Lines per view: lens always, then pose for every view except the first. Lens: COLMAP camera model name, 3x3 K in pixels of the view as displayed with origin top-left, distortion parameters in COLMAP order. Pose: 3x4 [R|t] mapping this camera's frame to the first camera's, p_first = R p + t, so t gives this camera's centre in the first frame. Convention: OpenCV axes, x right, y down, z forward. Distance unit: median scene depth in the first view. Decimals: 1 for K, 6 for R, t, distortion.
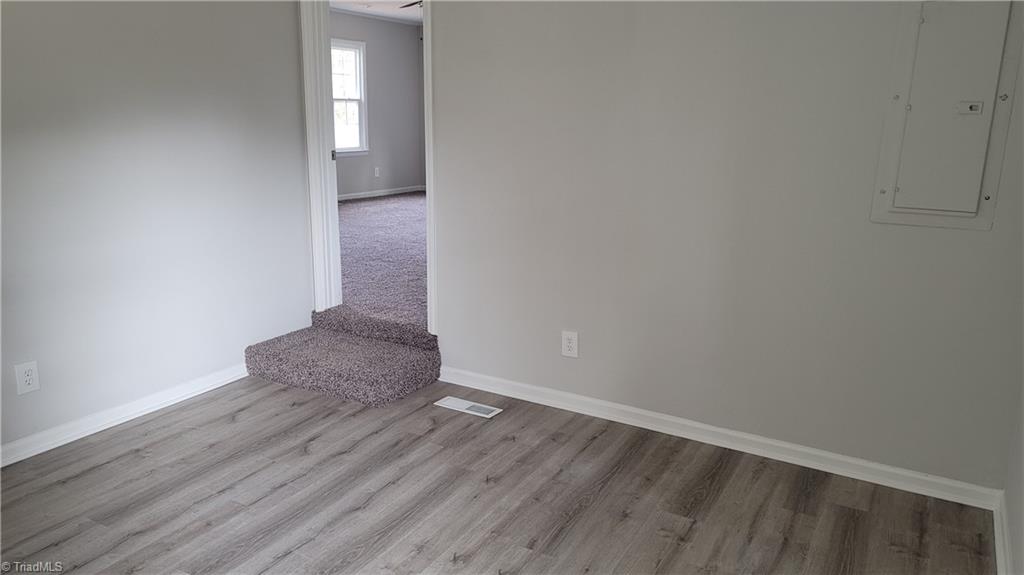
lens RADIAL K [[753.0, 0, 512.6], [0, 753.0, 318.0], [0, 0, 1]] dist [0.045526, -0.003558]
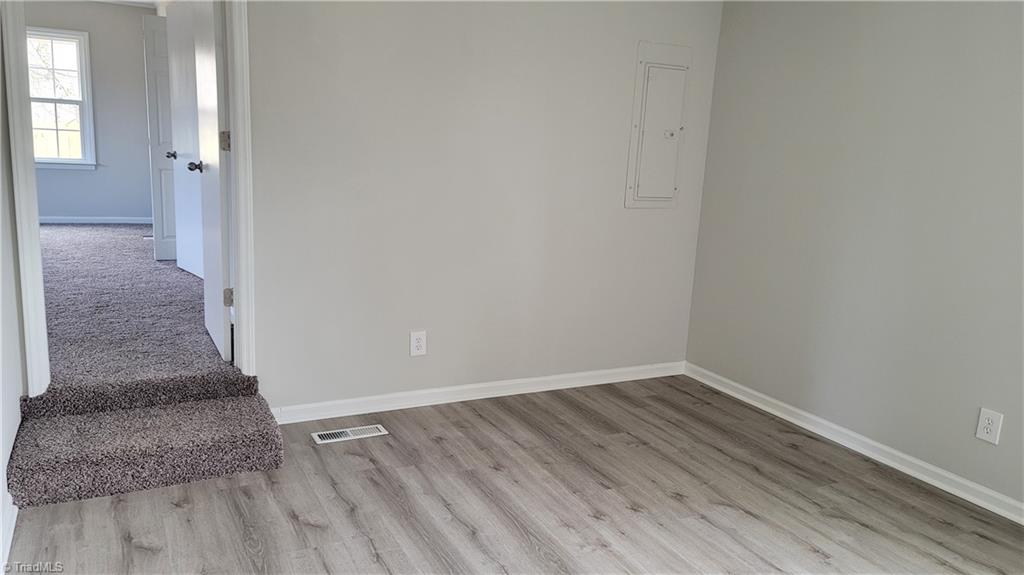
lens RADIAL K [[740.8, 0, 507.2], [0, 740.8, 286.6], [0, 0, 1]] dist [0.037541, -0.004627]
pose [[0.547947, -0.152757, 0.822447, -0.747569], [0.192806, 0.979776, 0.053524, -0.080633], [-0.813990, 0.129244, 0.566318, 0.313484]]
